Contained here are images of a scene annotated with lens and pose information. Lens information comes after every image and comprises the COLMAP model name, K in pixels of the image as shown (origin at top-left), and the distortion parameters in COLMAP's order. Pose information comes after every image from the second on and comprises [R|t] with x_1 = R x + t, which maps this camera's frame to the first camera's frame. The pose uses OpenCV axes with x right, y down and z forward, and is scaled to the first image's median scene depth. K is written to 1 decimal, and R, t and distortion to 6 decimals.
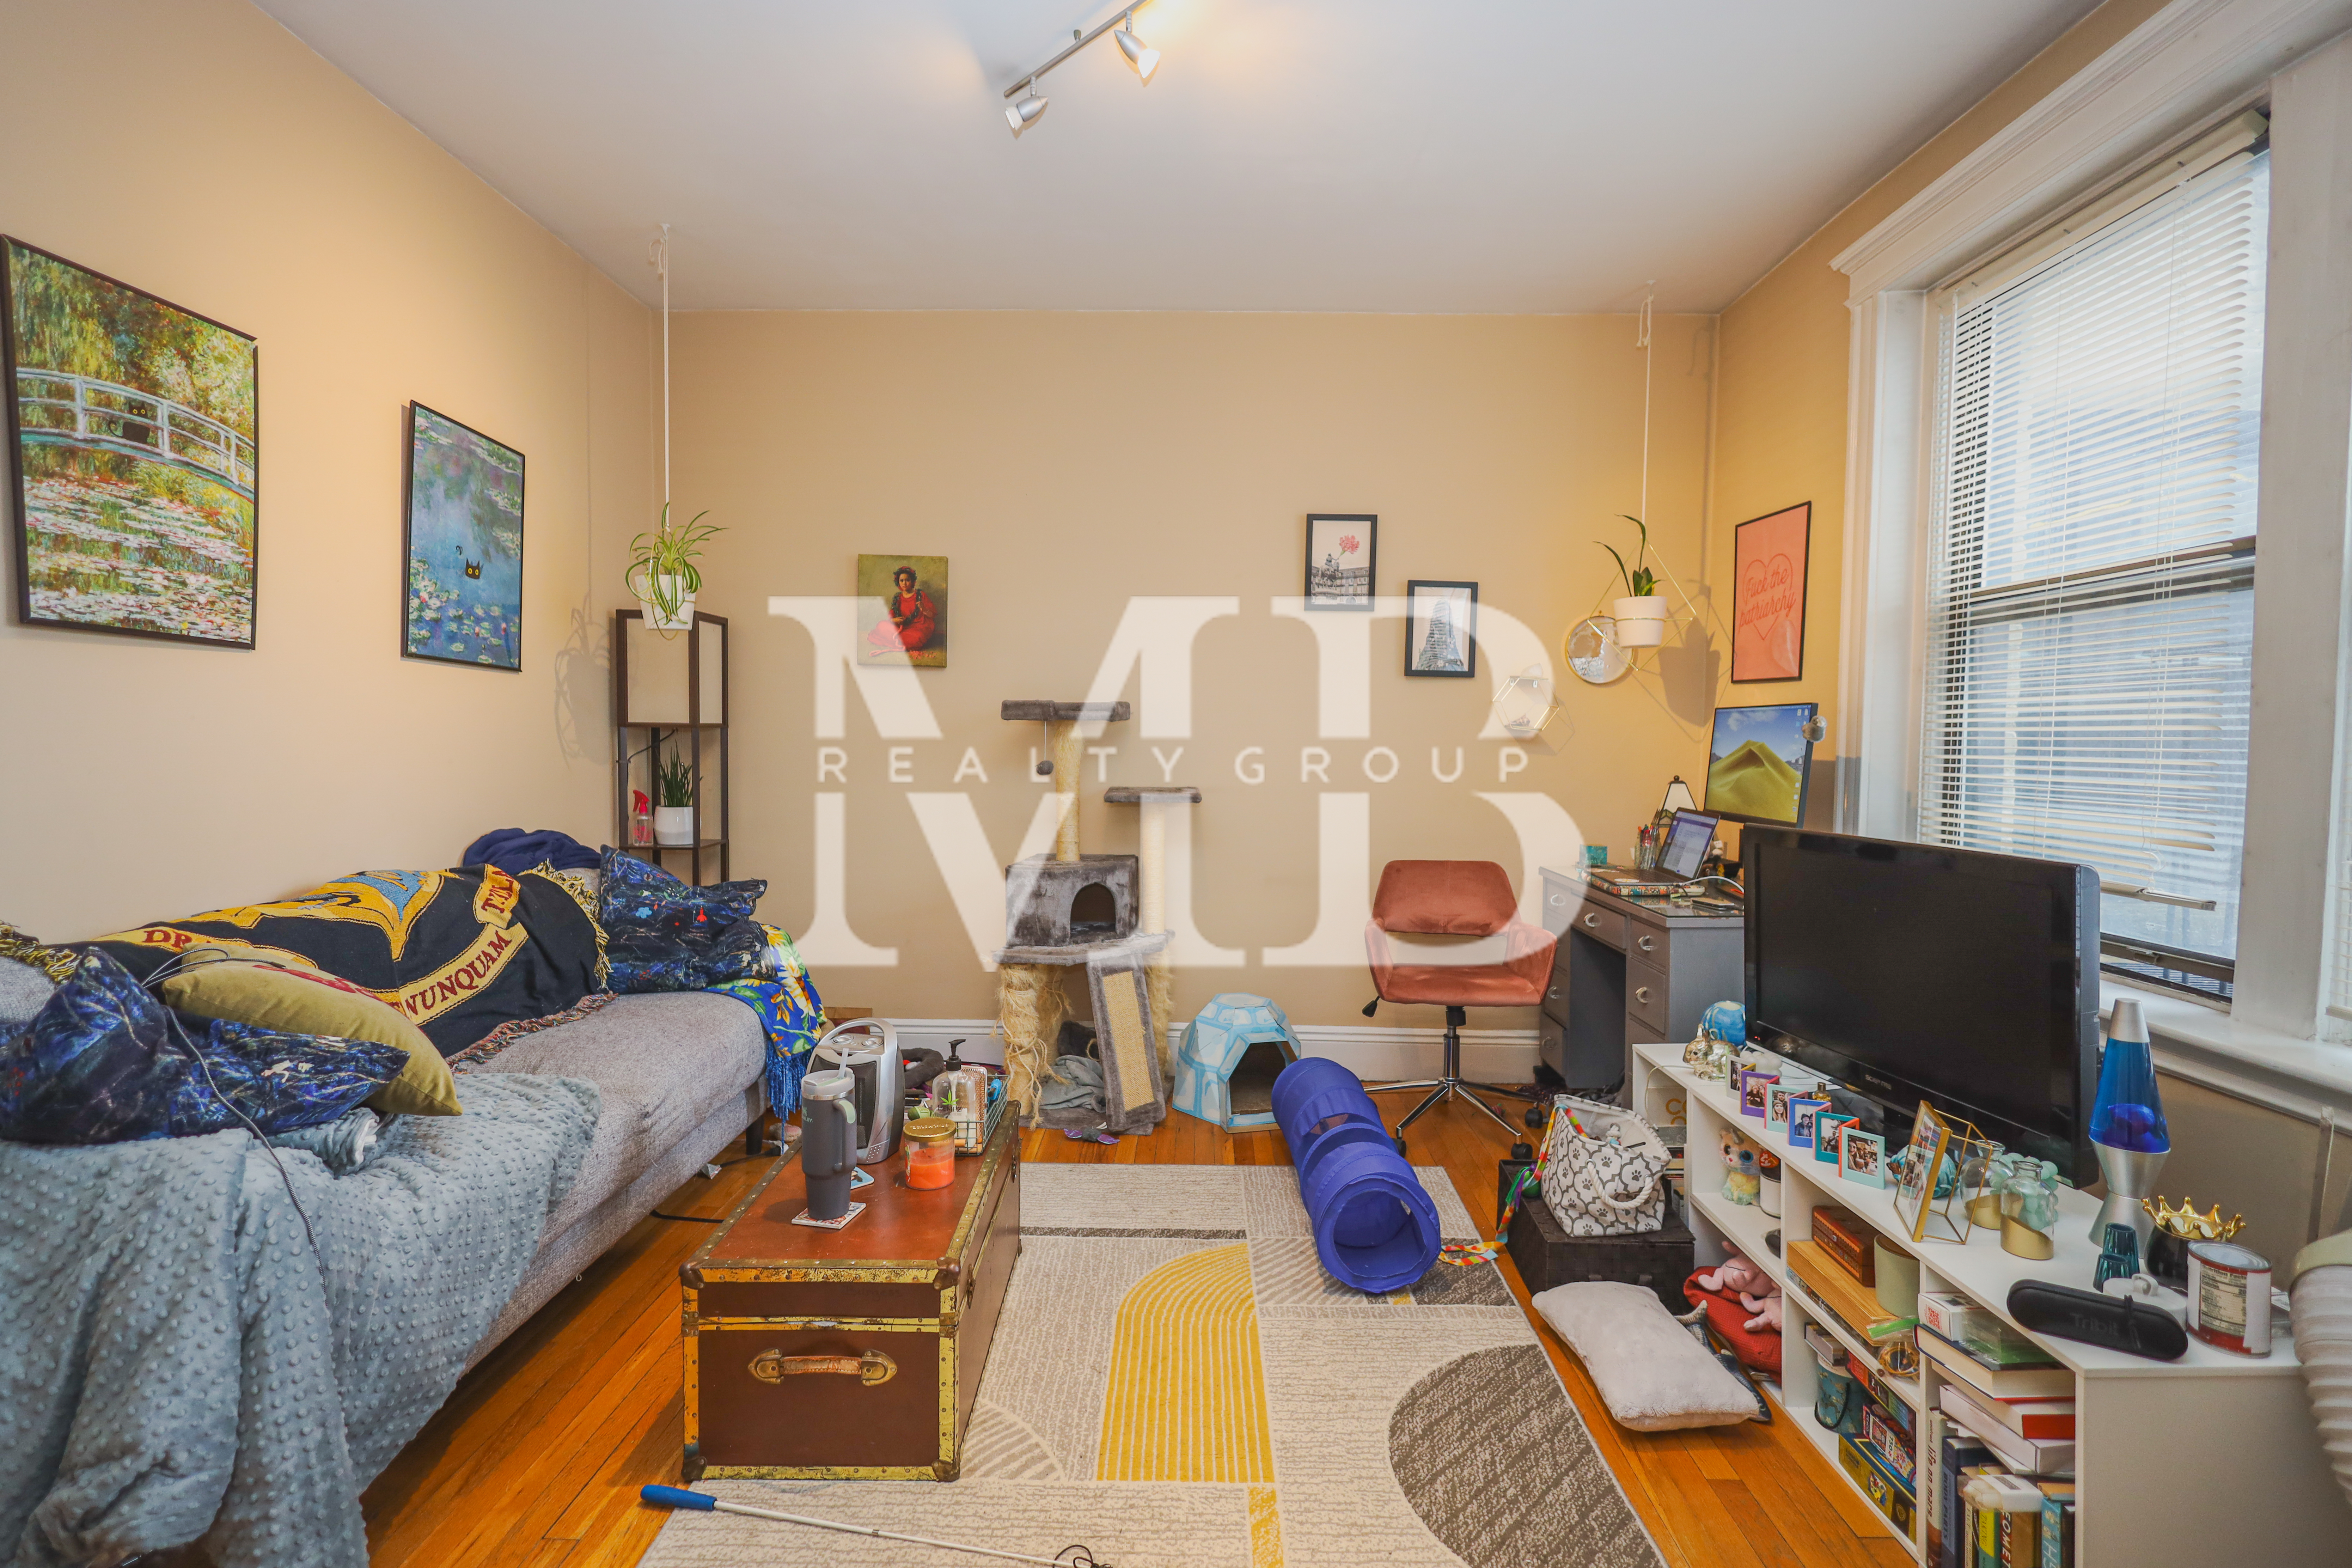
lens RADIAL K [[1095.0, 0, 1177.2], [0, 1095.0, 780.7], [0, 0, 1]] dist [0.003619, 0.000735]
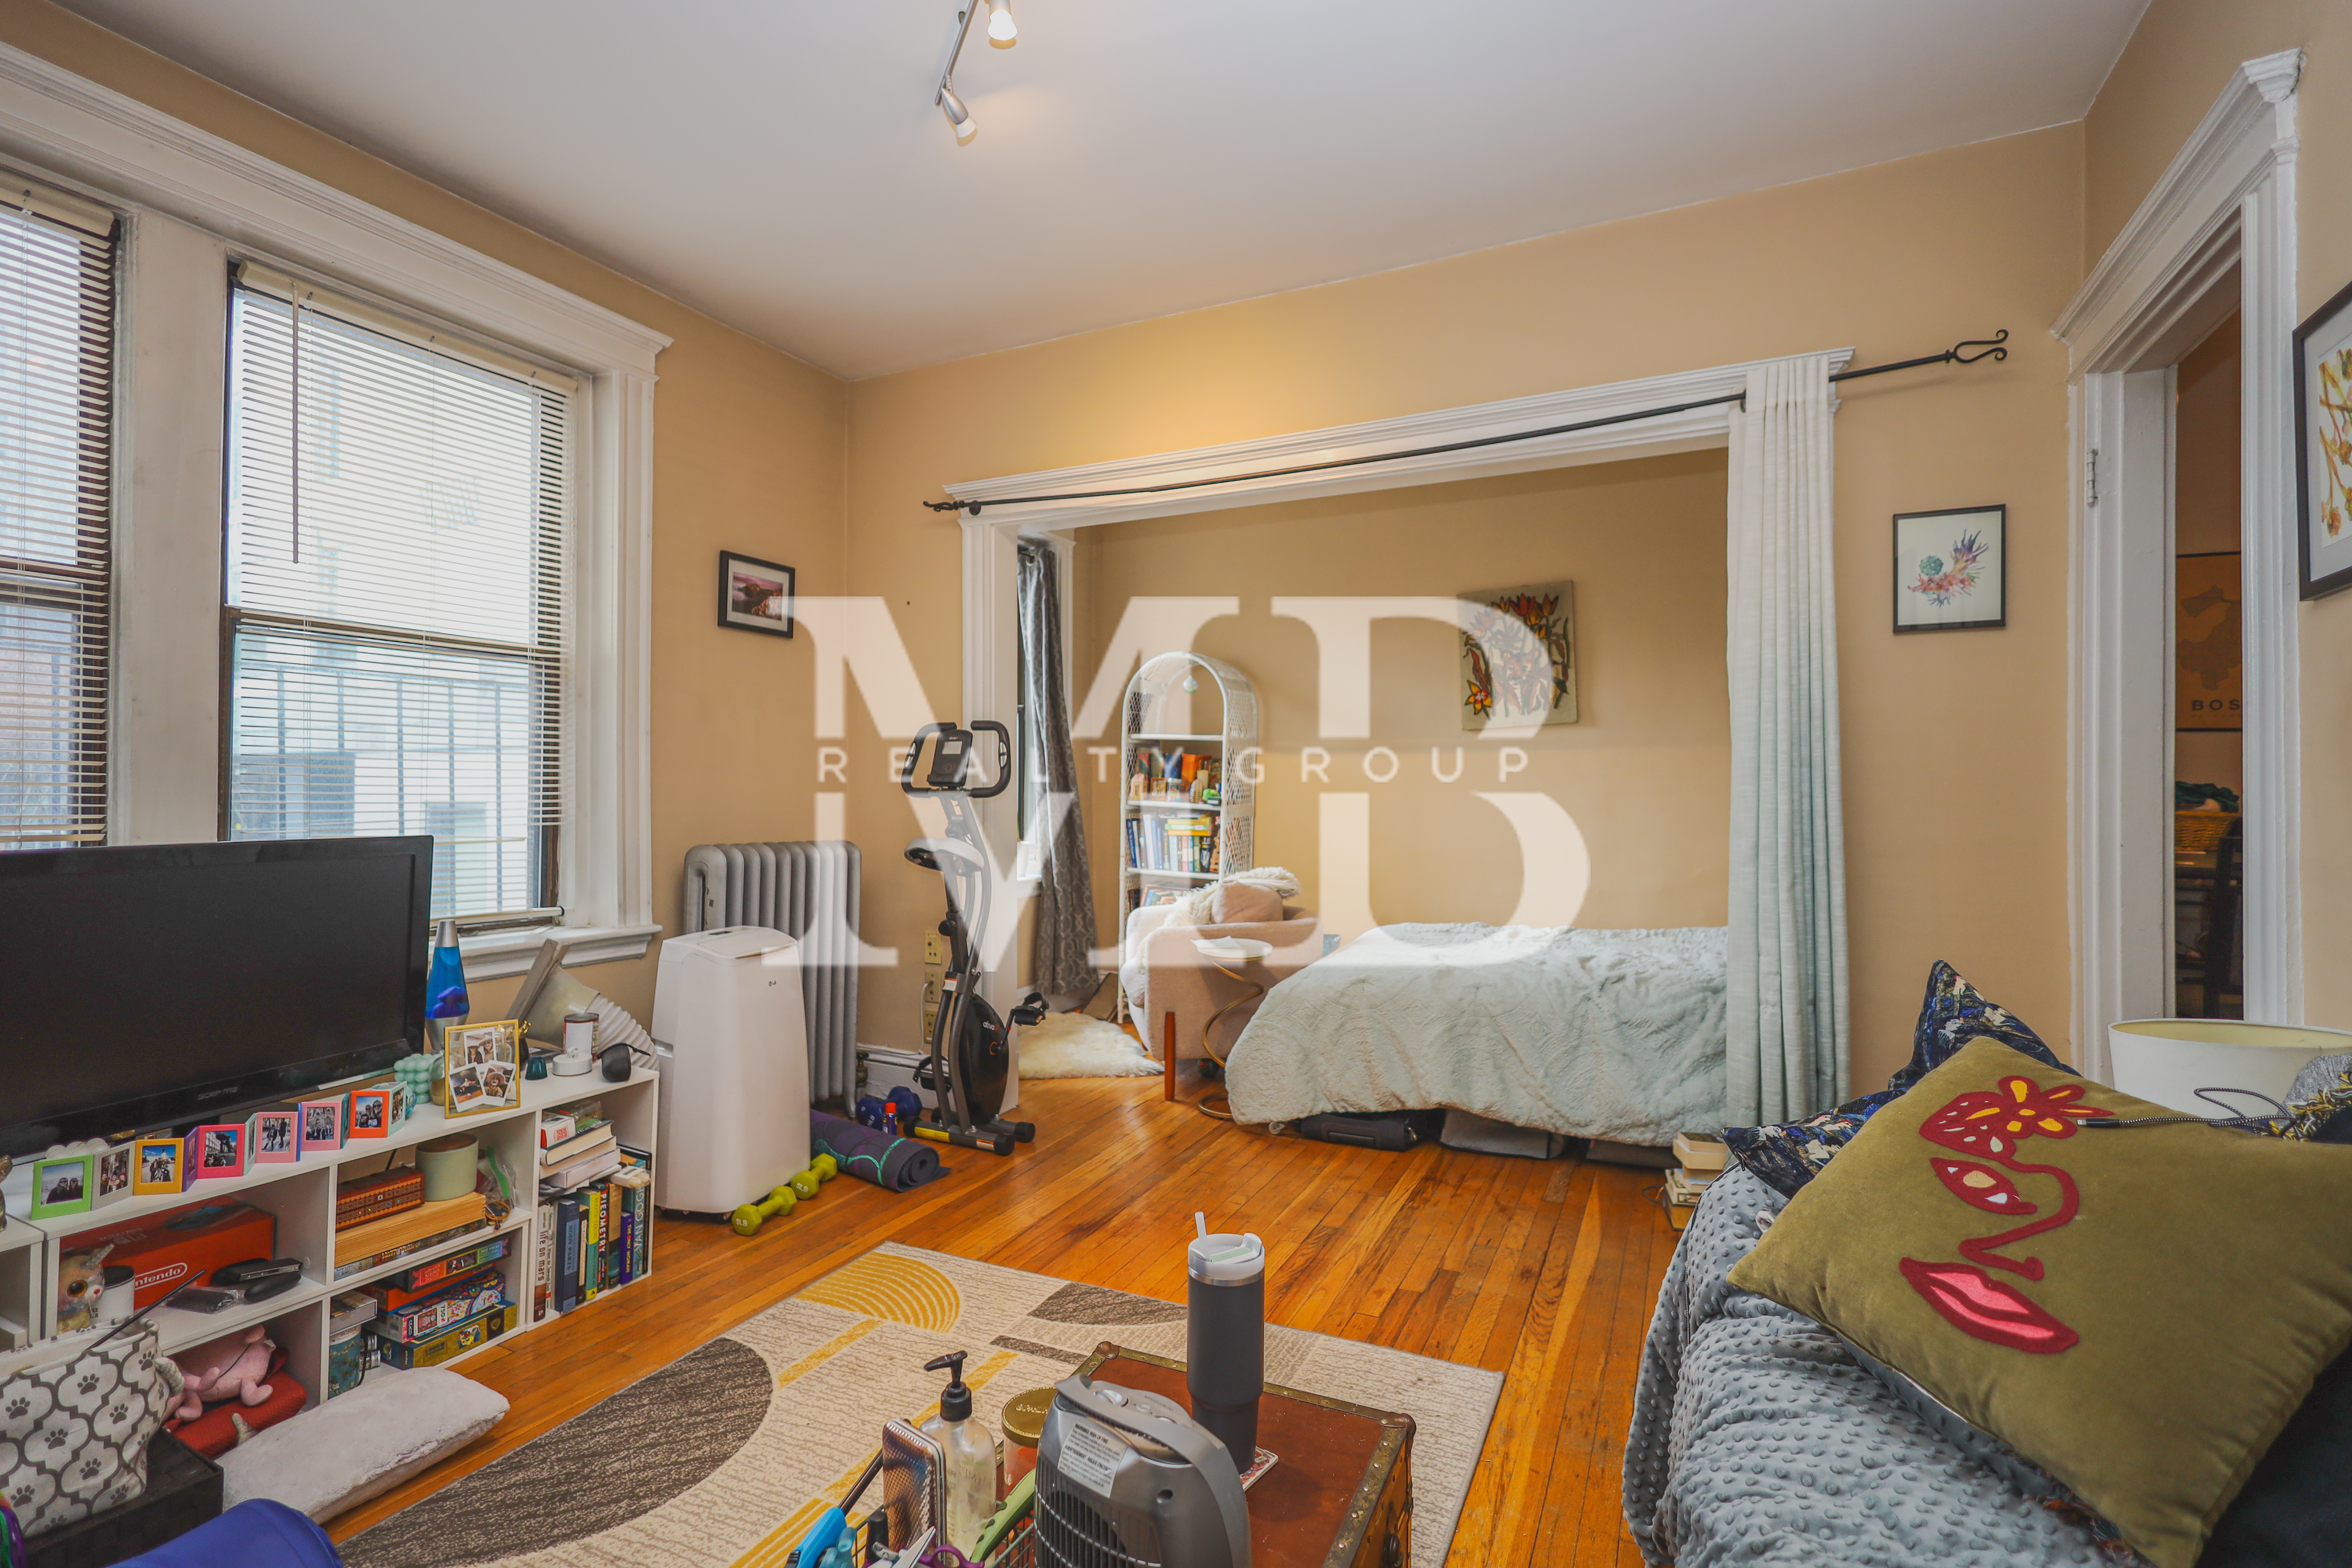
lens RADIAL K [[1095.0, 0, 1177.2], [0, 1095.0, 780.7], [0, 0, 1]] dist [0.003619, 0.000735]
pose [[-0.906028, -0.012206, 0.423042, -0.439739], [0.001484, 0.999486, 0.032015, -0.025669], [-0.423215, 0.029634, -0.905544, 1.239203]]
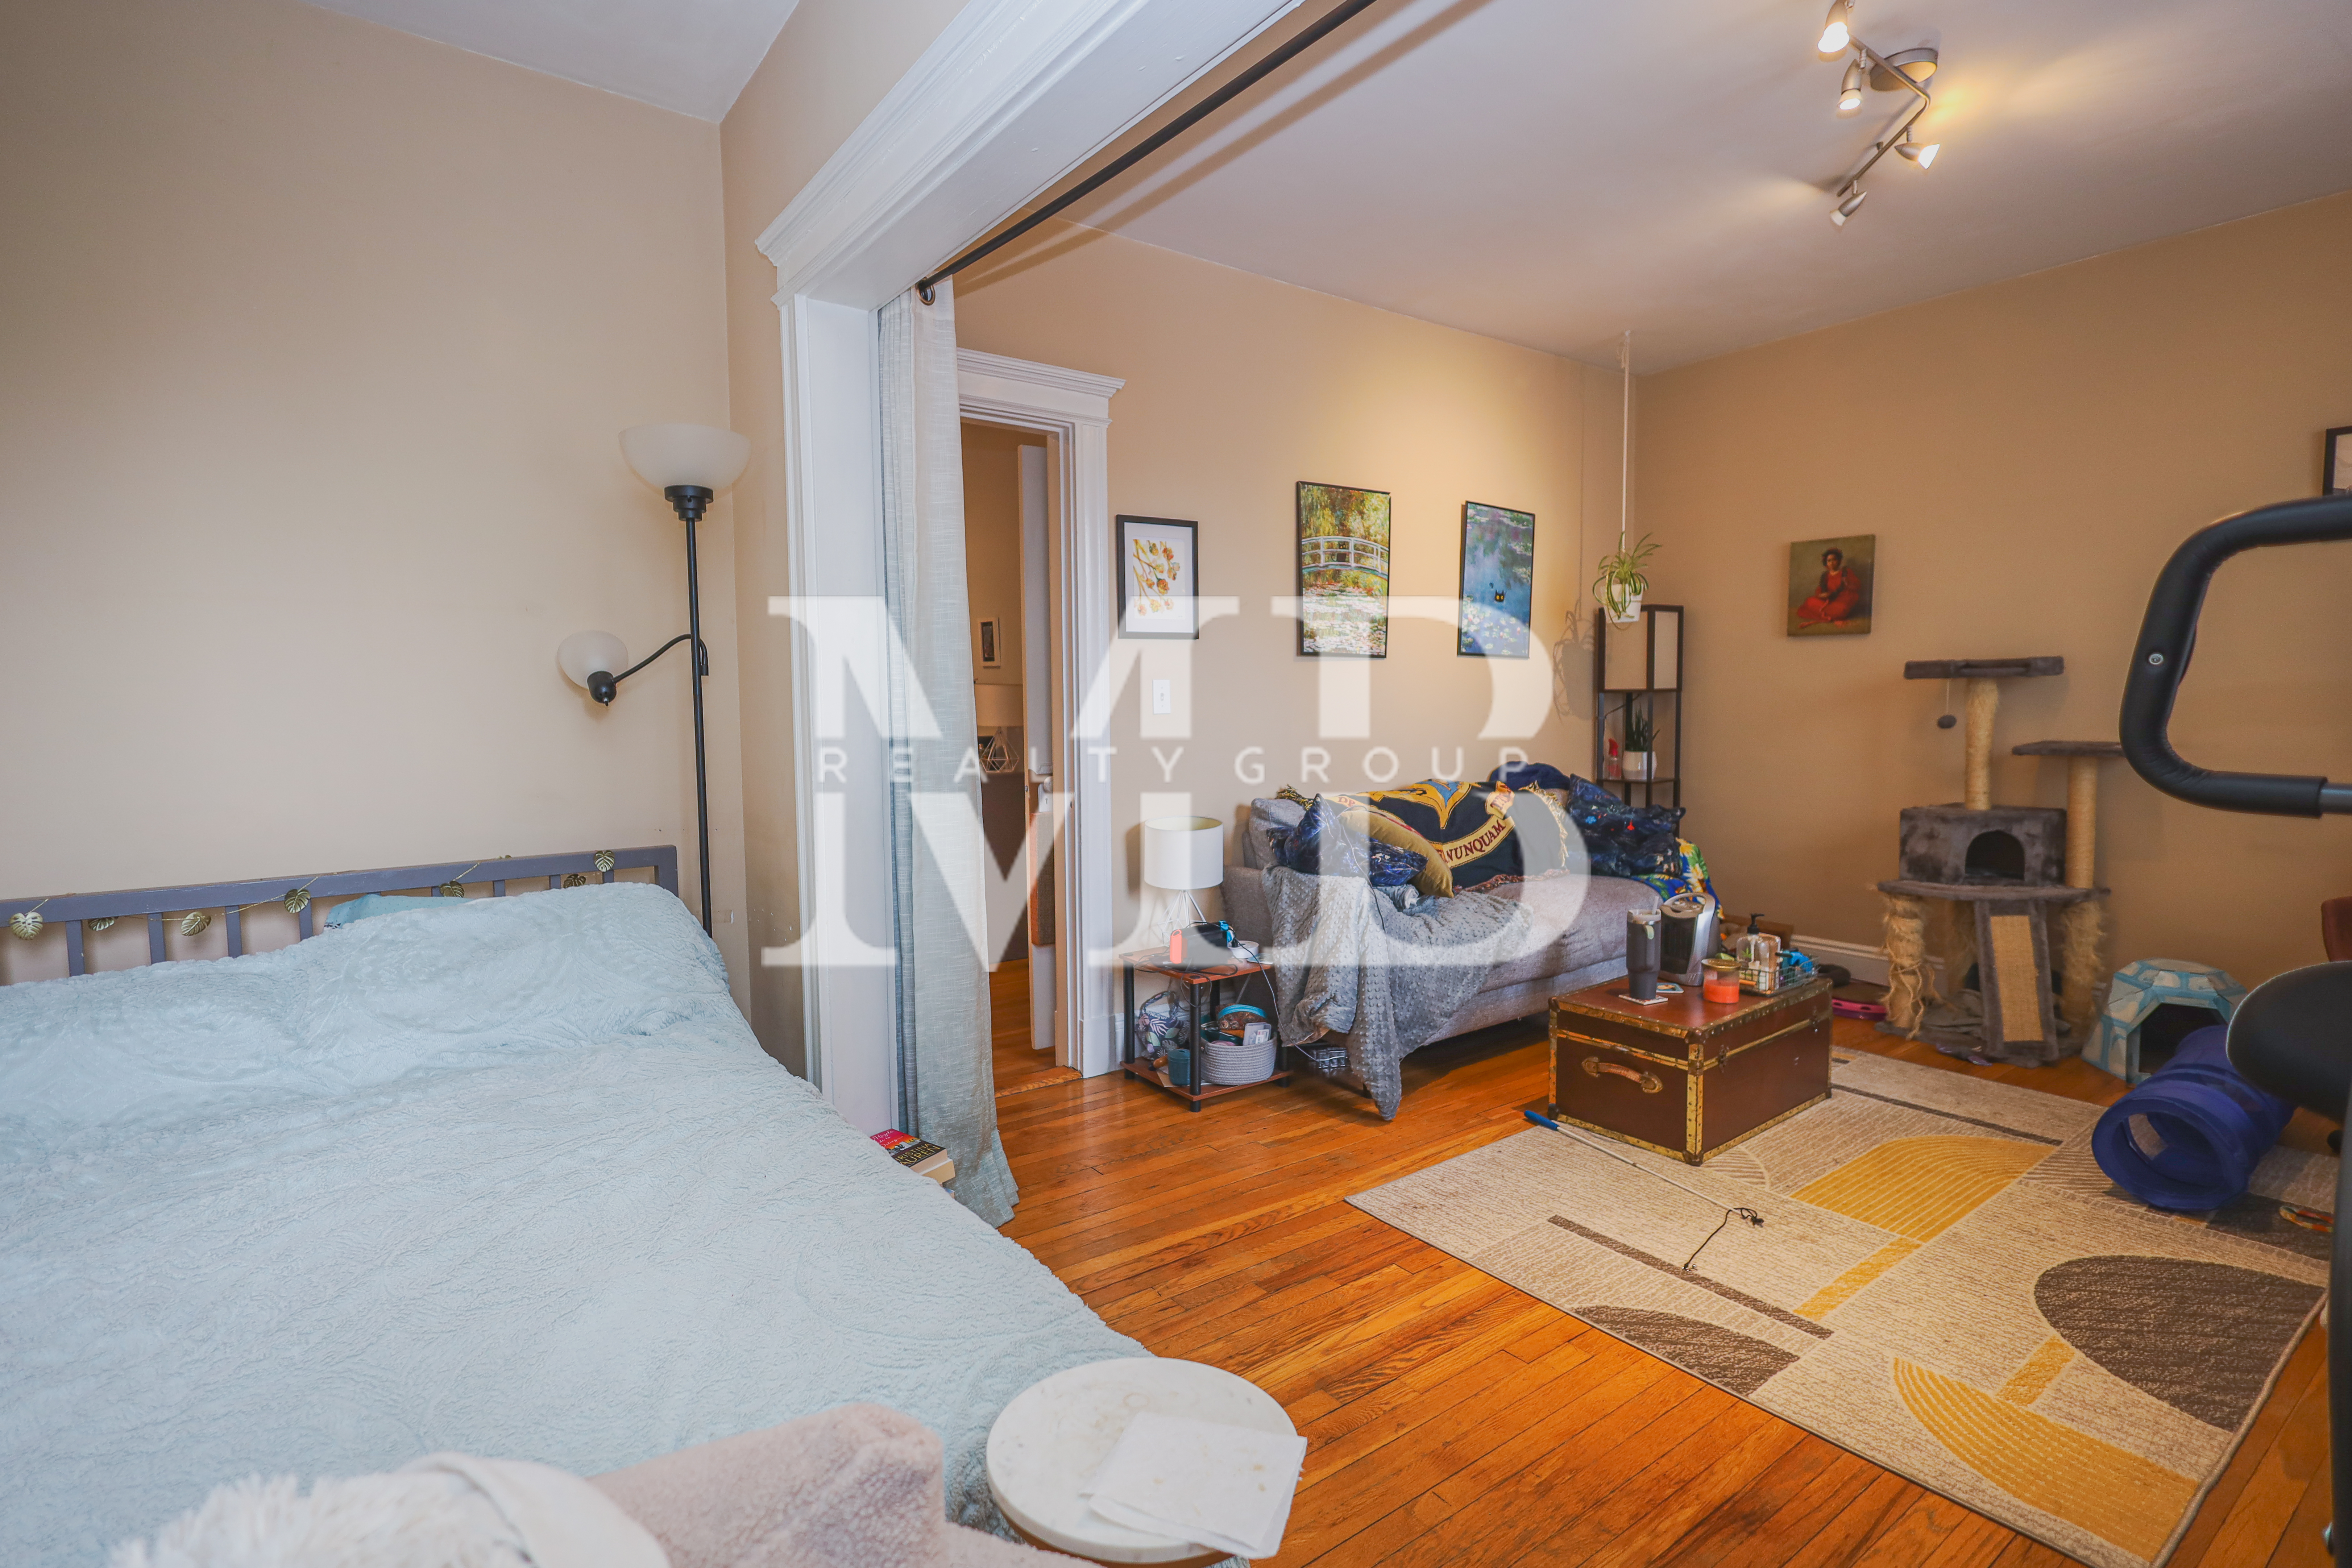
lens RADIAL K [[1132.6, 0, 1176.2], [0, 1132.6, 777.9], [0, 0, 1]] dist [0.002943, -0.000064]
pose [[0.602923, 0.037616, -0.796912, 0.447464], [-0.013289, 0.999223, 0.037111, 0.017005], [0.797688, -0.011785, 0.602955, -0.414594]]
